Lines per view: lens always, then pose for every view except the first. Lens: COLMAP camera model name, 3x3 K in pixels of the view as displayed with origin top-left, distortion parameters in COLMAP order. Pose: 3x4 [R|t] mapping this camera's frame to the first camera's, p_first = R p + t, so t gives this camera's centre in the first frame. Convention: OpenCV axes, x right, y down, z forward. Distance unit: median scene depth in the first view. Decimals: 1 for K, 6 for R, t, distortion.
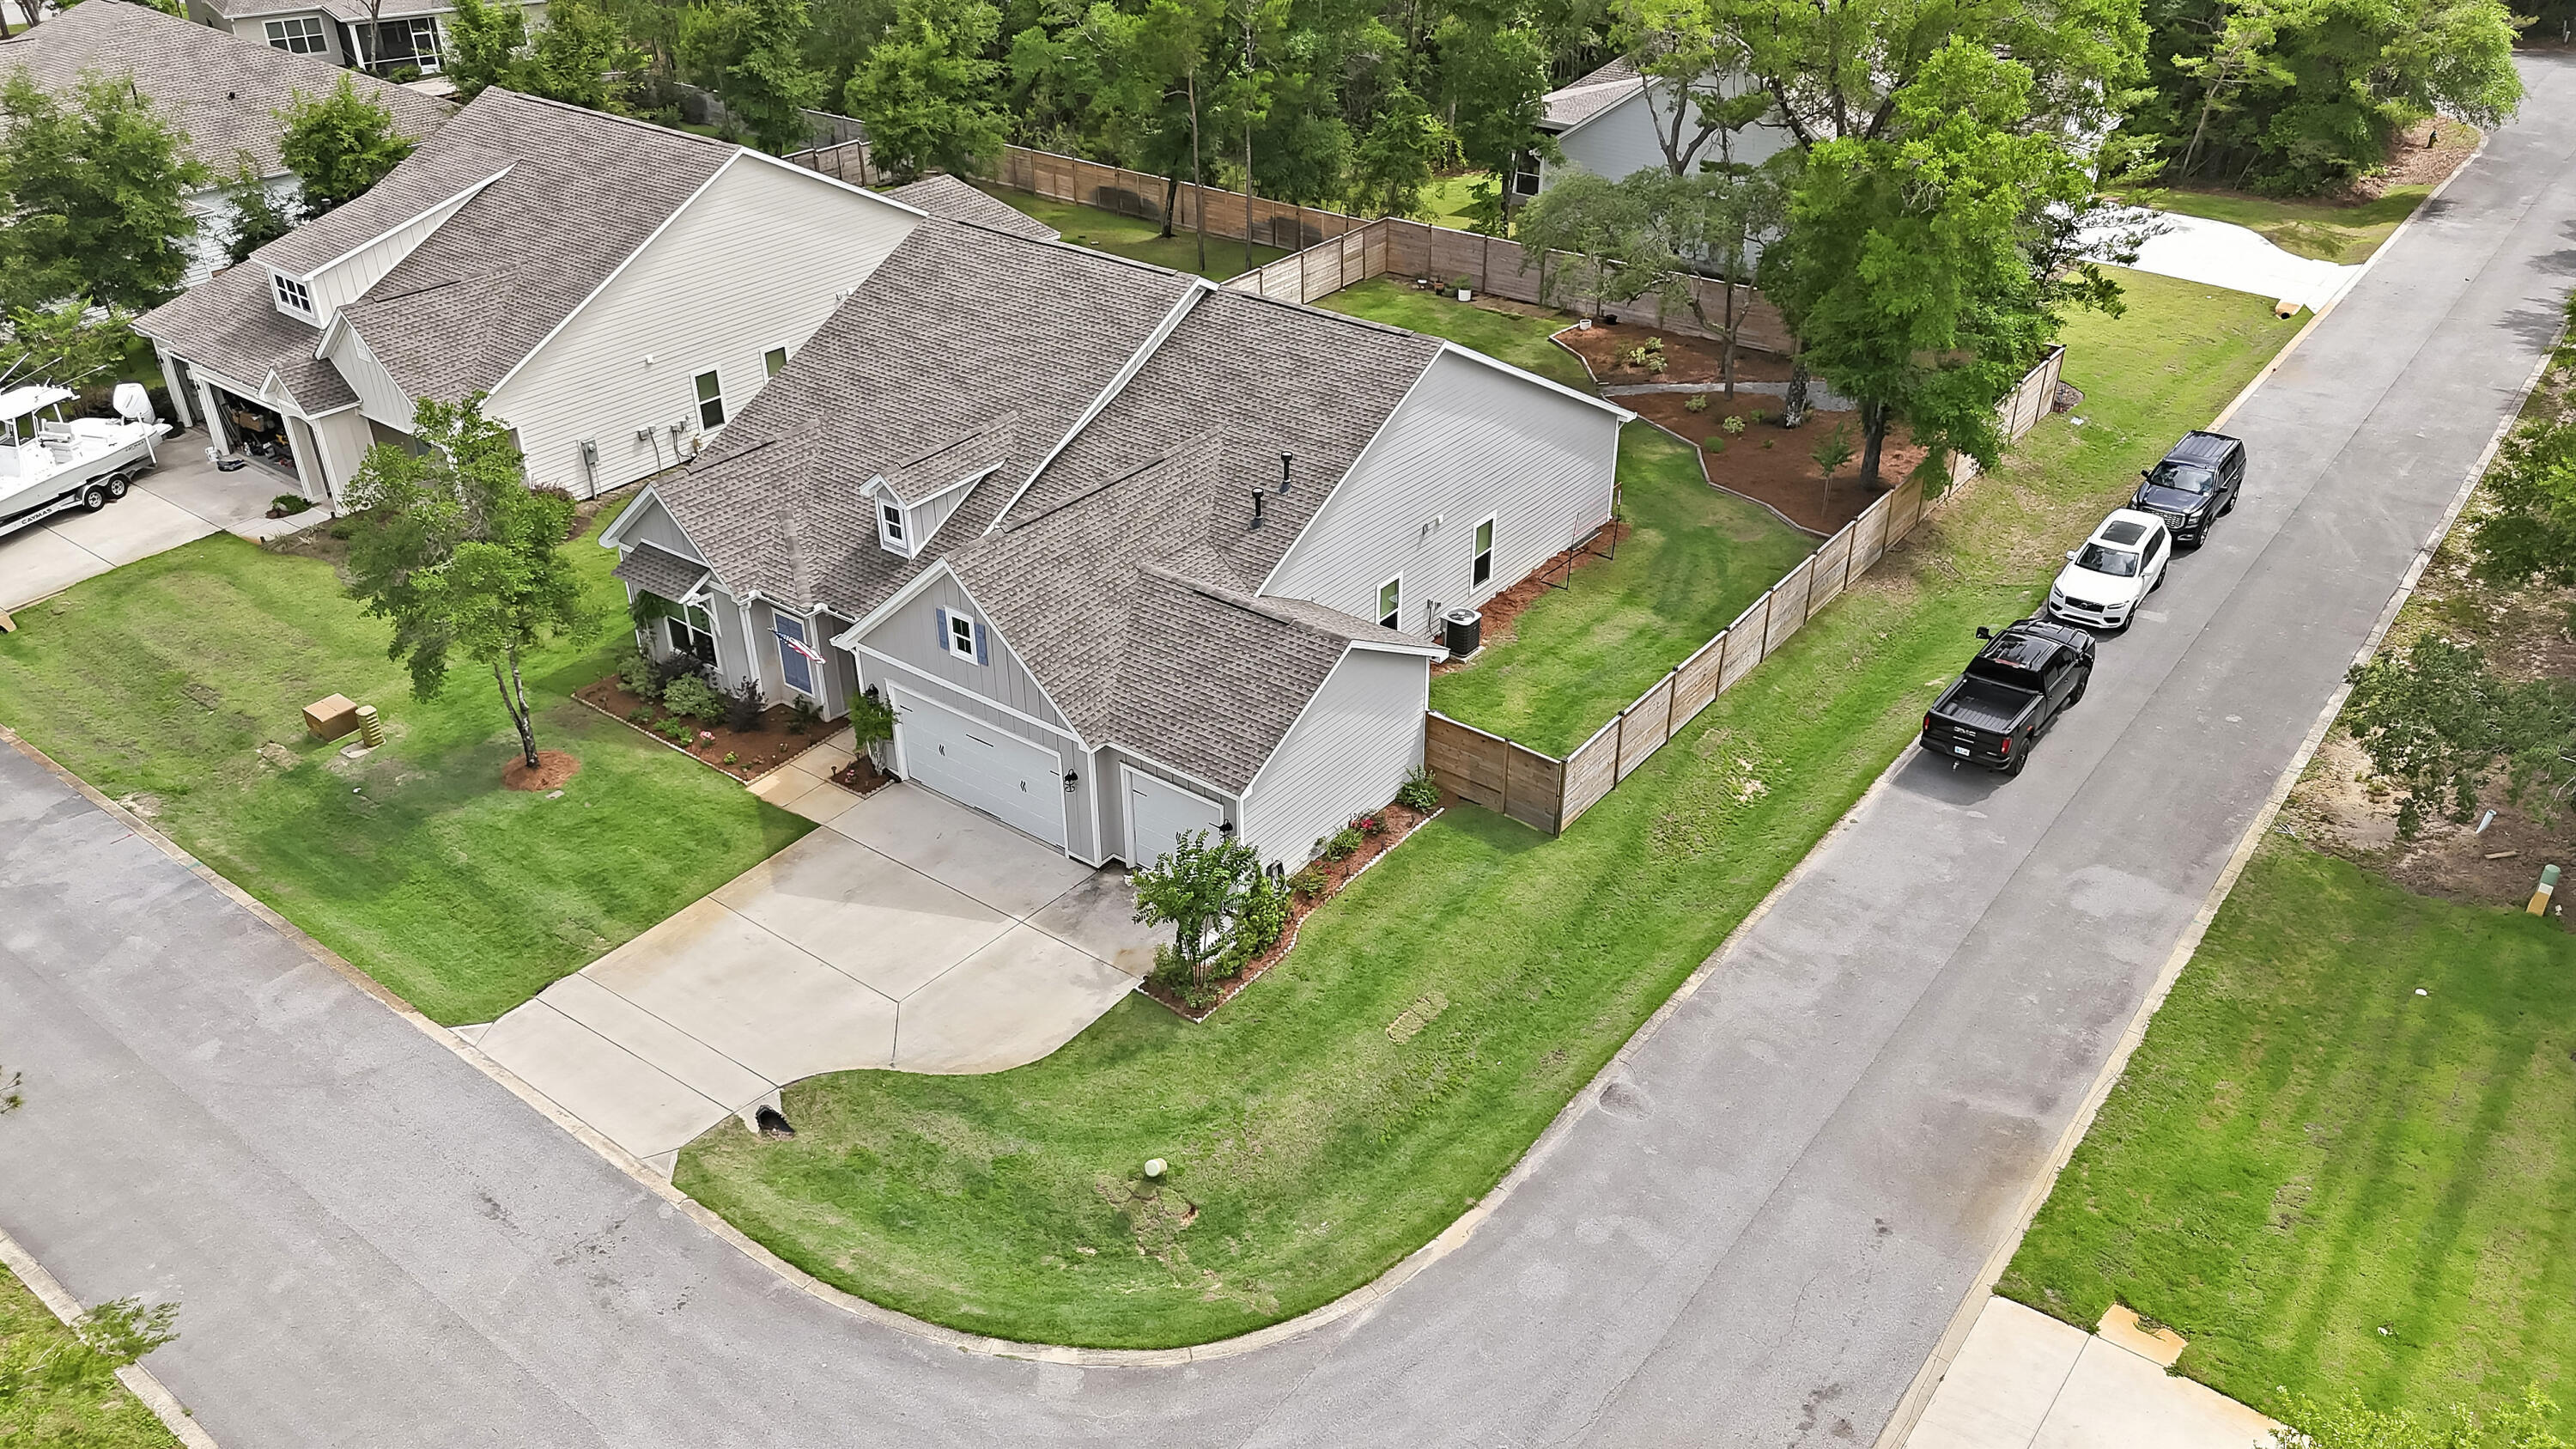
lens RADIAL K [[1908.8, 0, 1288.0], [0, 1908.8, 724.5], [0, 0, 1]] dist [0.078496, -0.084950]
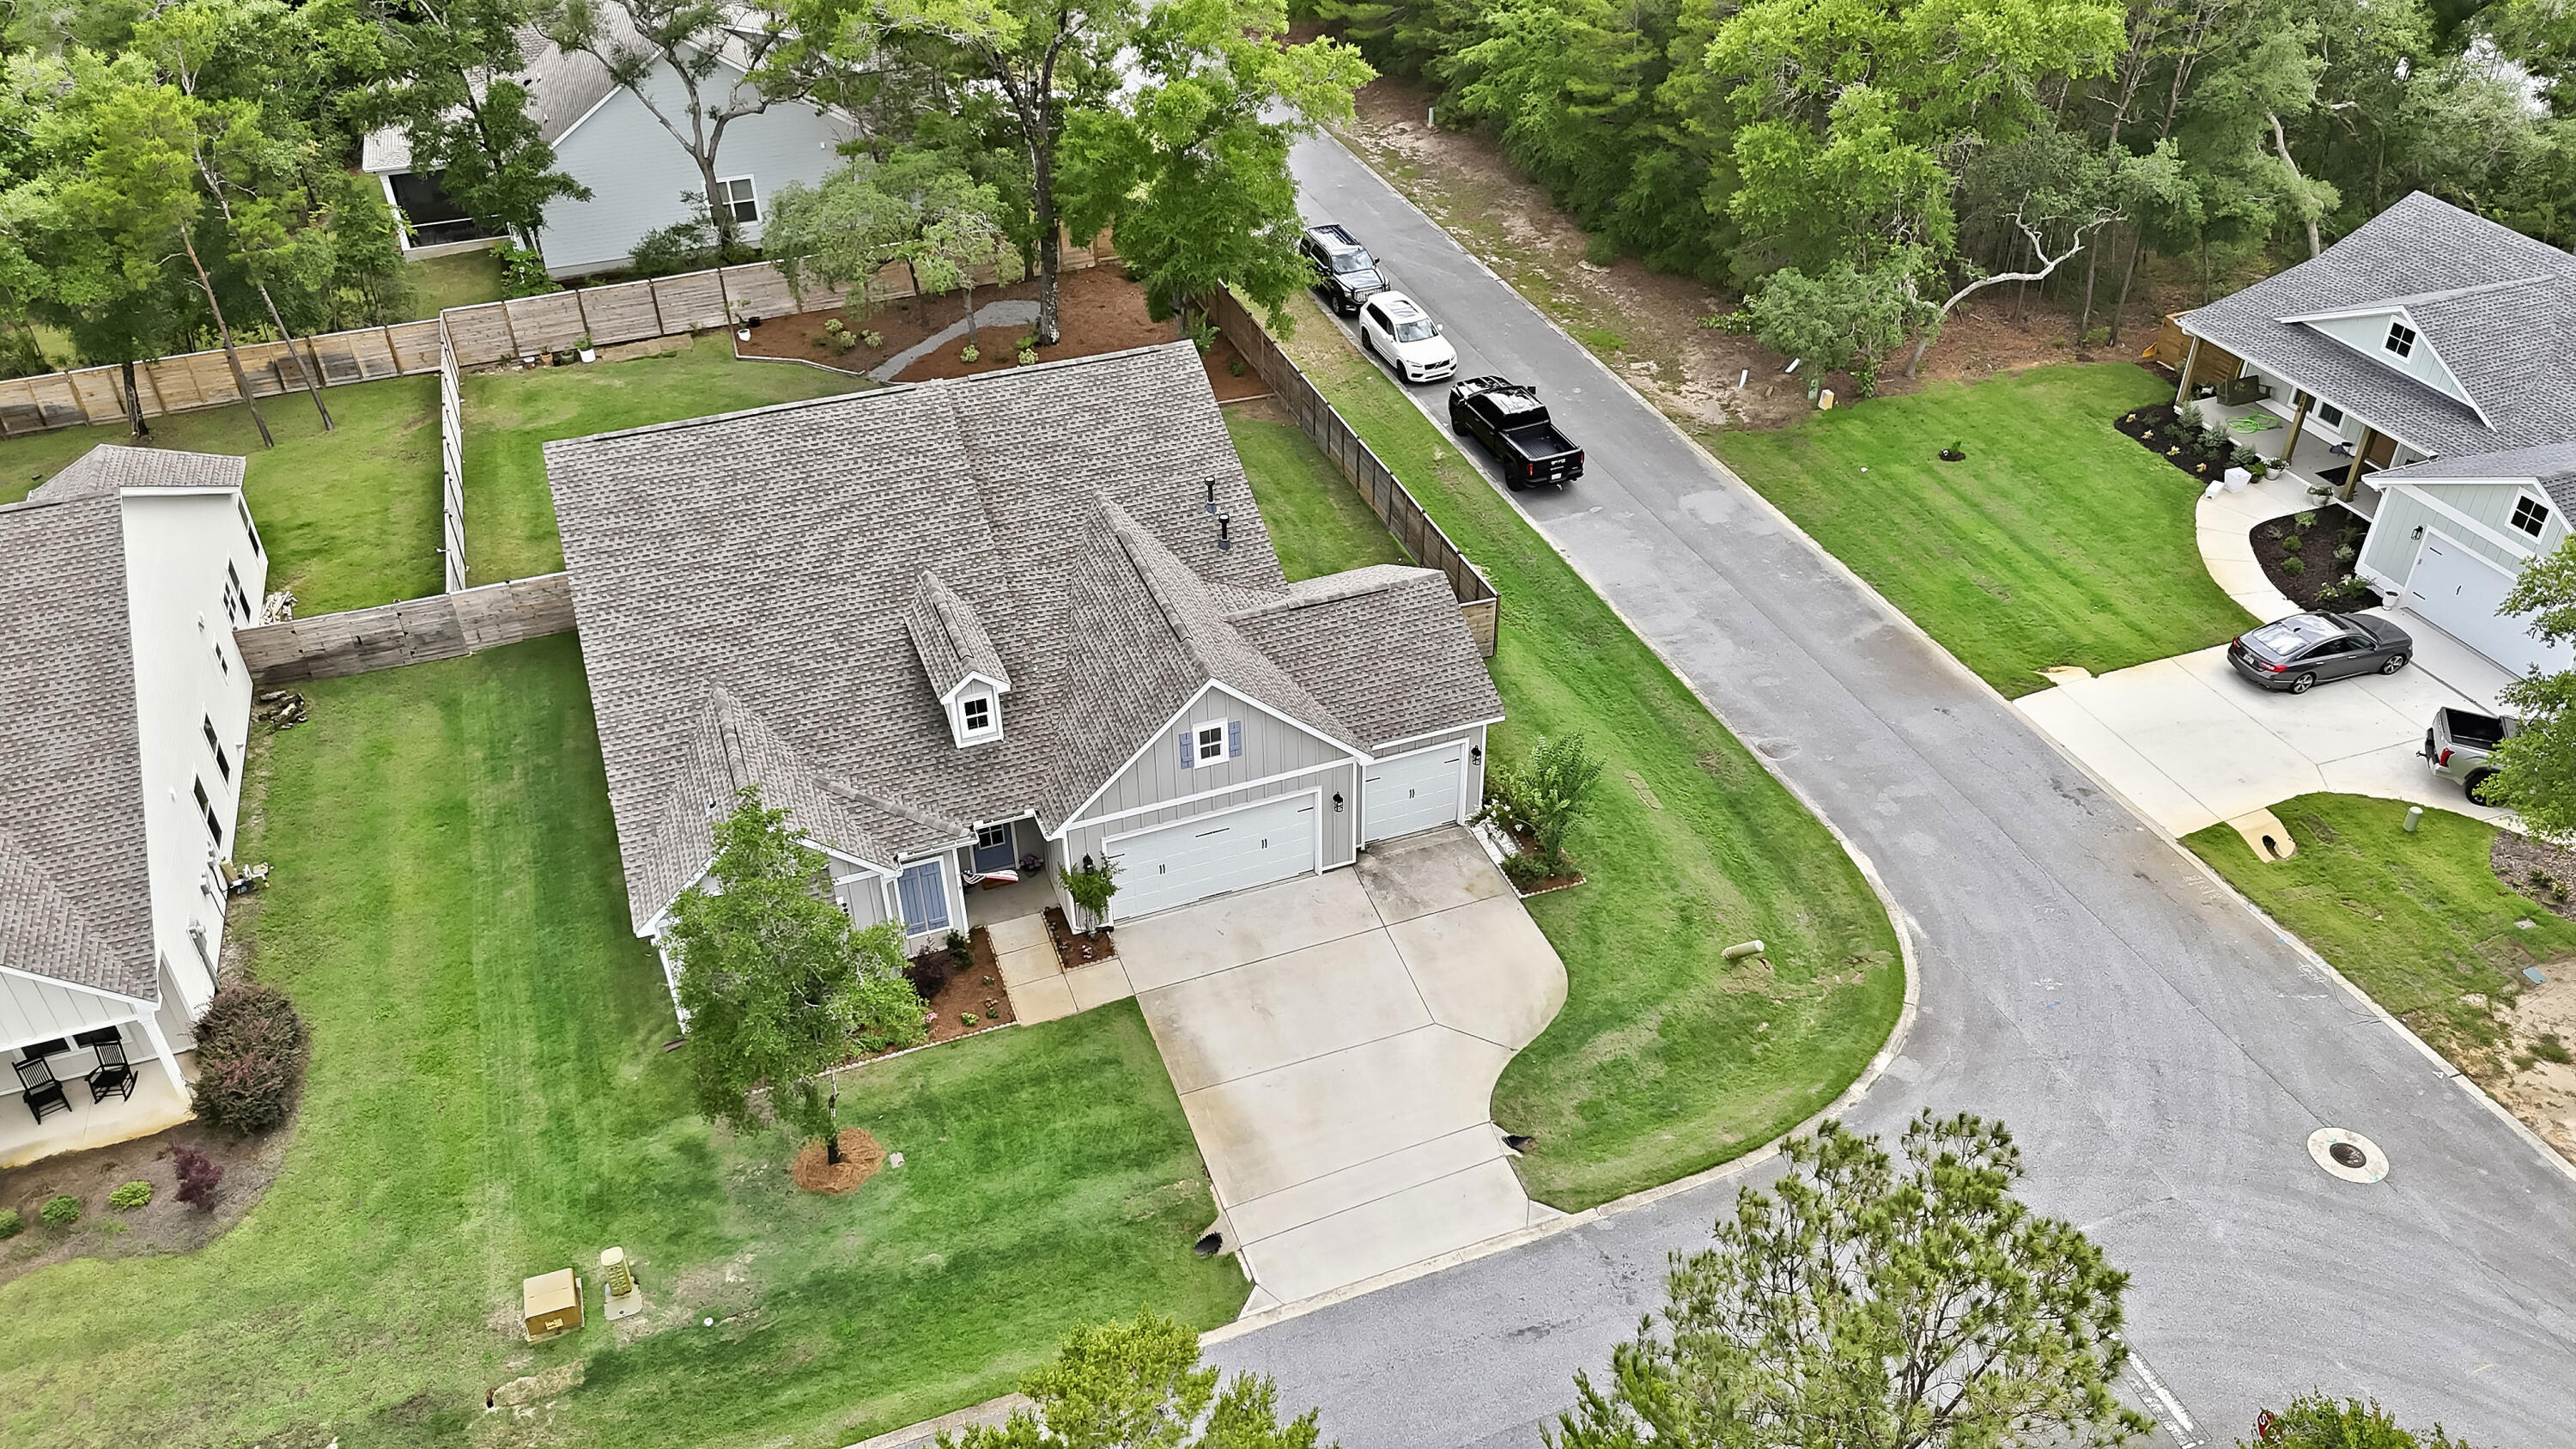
lens RADIAL K [[1908.8, 0, 1288.0], [0, 1908.8, 724.5], [0, 0, 1]] dist [0.078496, -0.084950]
pose [[0.531701, -0.495094, 0.687150, -0.868811], [0.444973, 0.853639, 0.270740, -0.322381], [-0.720620, 0.161811, 0.674184, 0.261587]]
